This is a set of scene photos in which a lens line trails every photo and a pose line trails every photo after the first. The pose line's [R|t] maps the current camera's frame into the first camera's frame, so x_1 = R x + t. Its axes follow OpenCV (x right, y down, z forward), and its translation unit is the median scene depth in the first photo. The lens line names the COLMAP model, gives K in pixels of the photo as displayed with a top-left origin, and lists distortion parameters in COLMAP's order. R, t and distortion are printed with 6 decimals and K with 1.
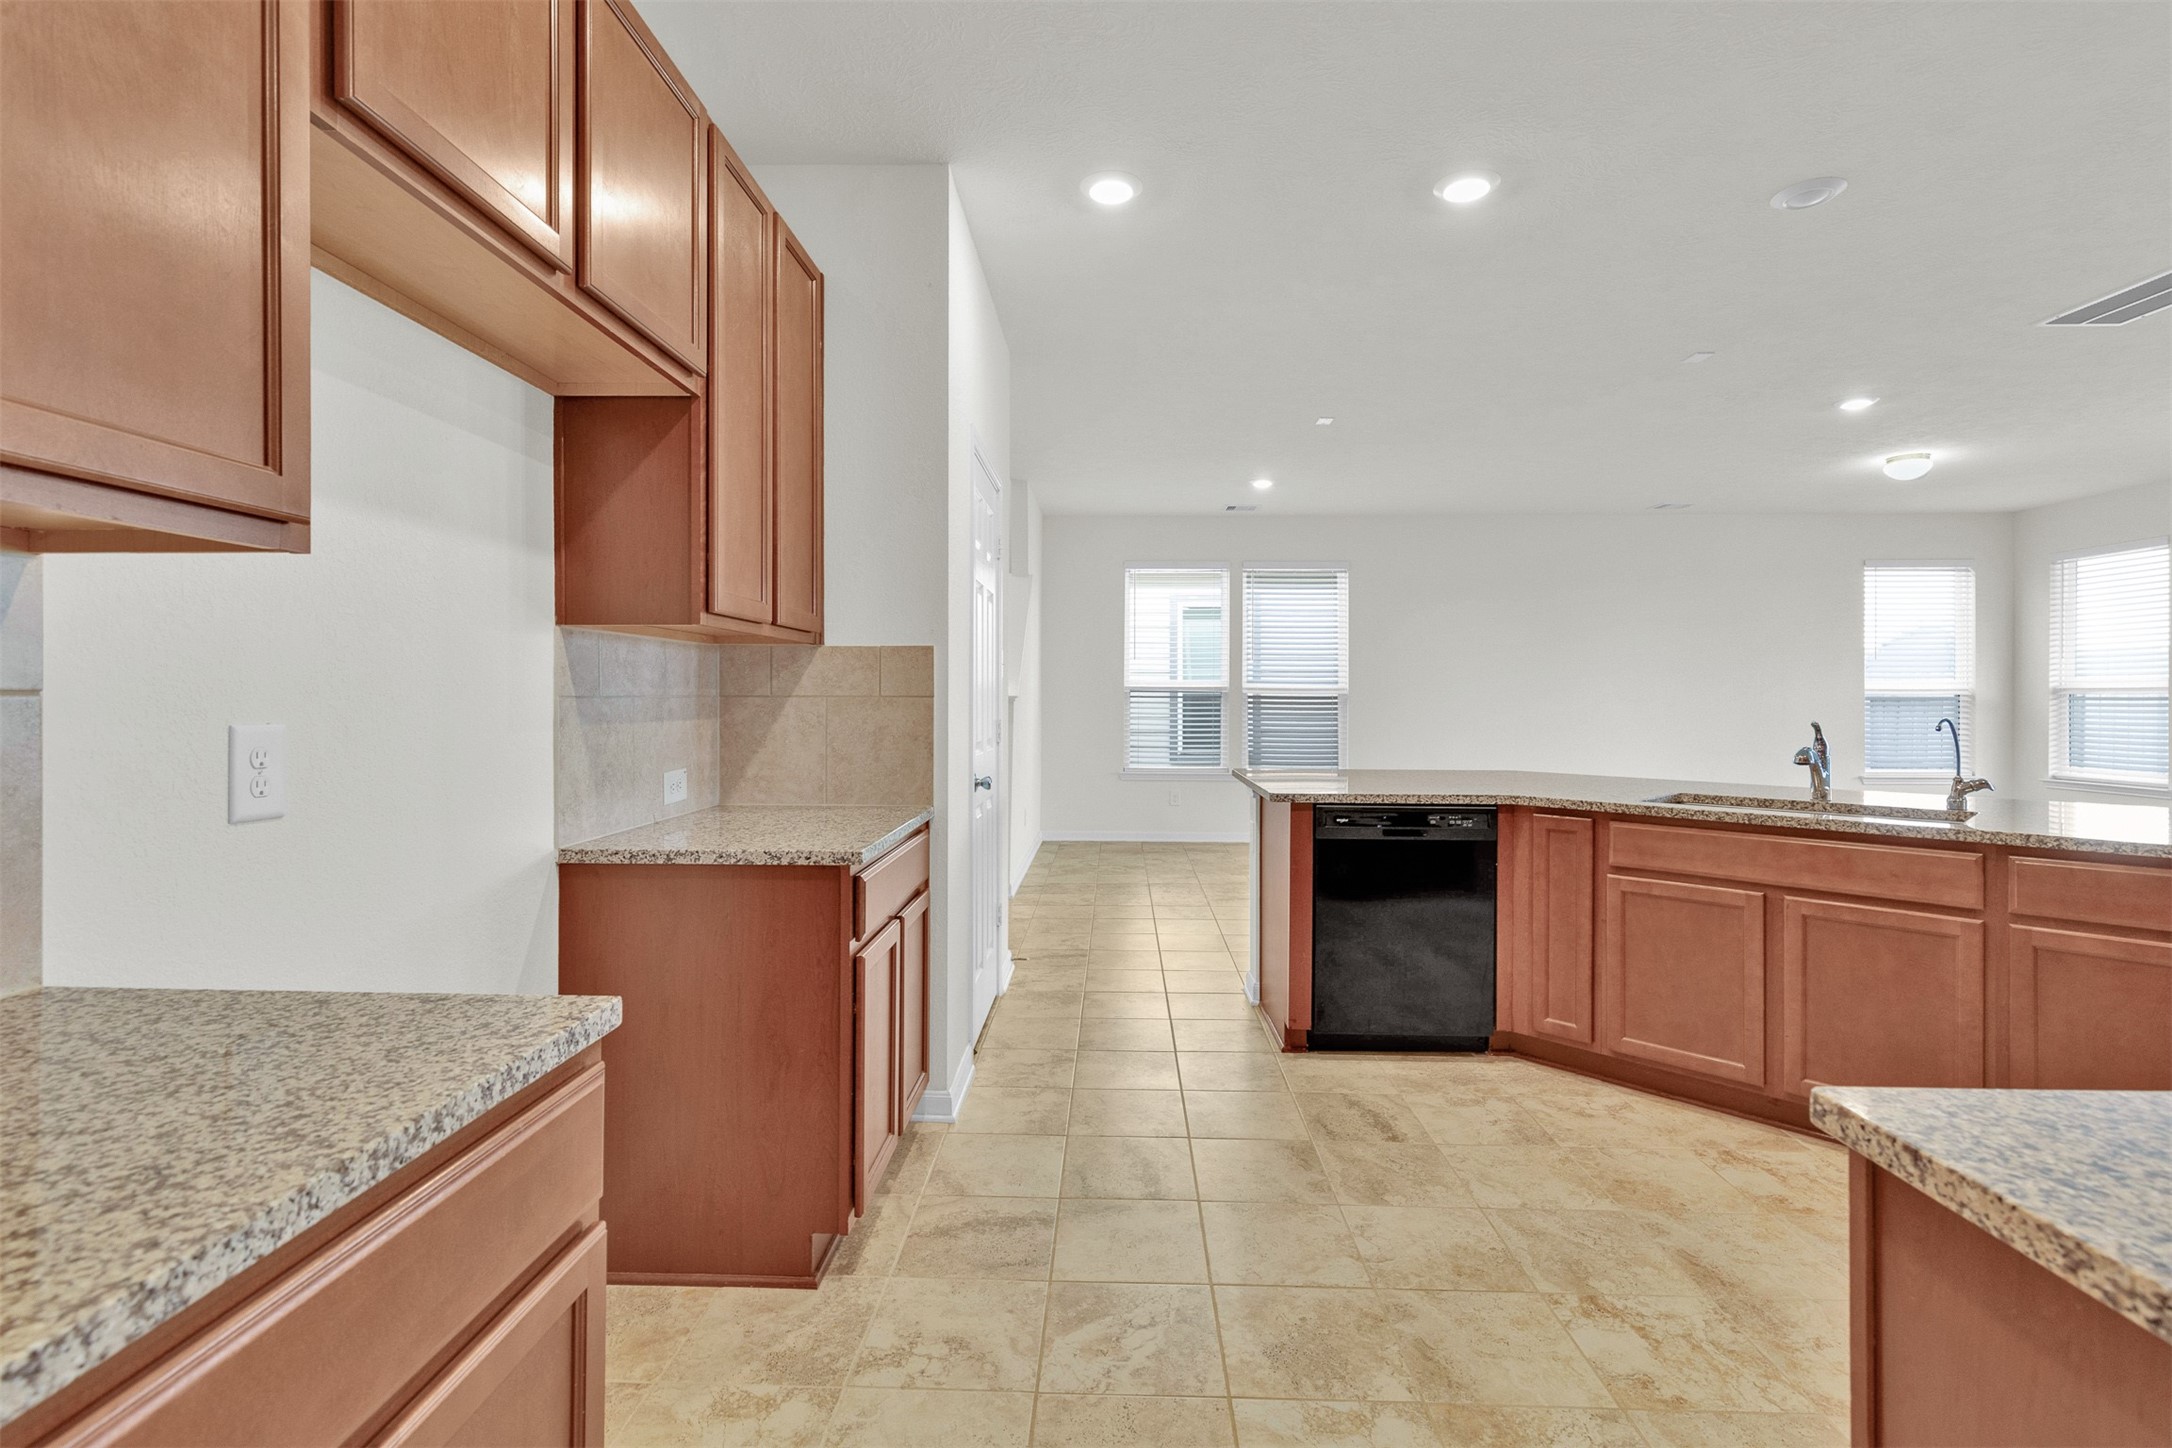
lens RADIAL K [[987.7, 0, 1088.5], [0, 987.7, 699.0], [0, 0, 1]] dist [-0.001126, -0.000986]
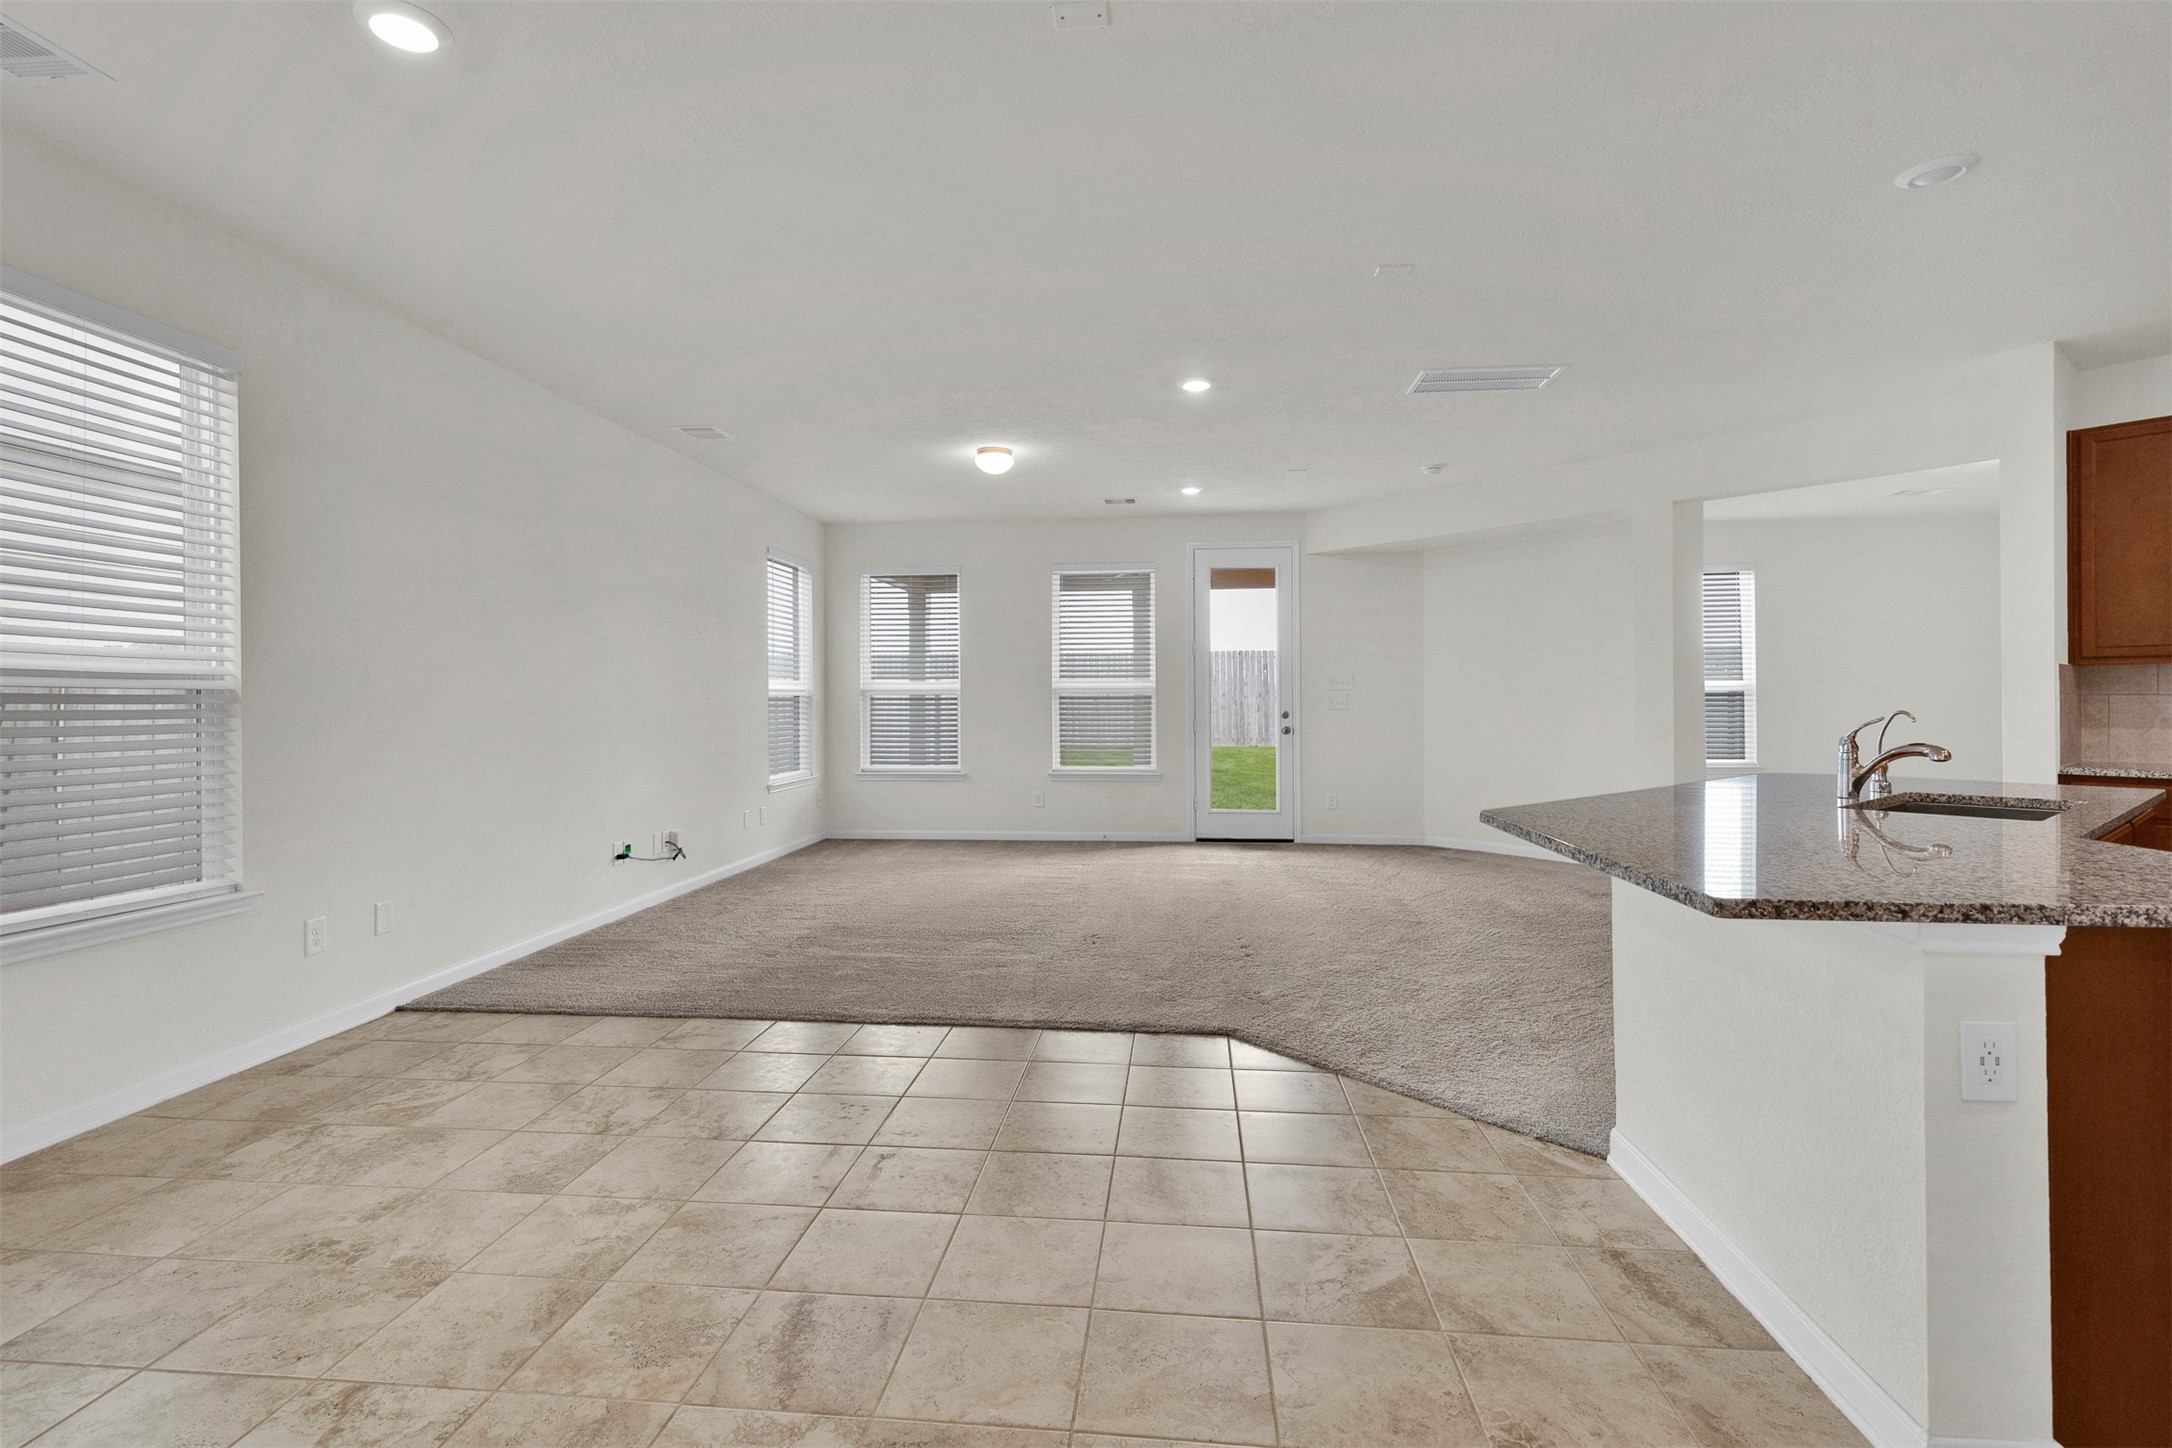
lens RADIAL K [[987.7, 0, 1088.5], [0, 987.7, 699.0], [0, 0, 1]] dist [-0.001126, -0.000986]
pose [[0.077104, -0.000819, 0.997023, -0.336308], [0.004259, 0.999991, 0.000492, 0.000317], [-0.997014, 0.004208, 0.077107, 1.932335]]
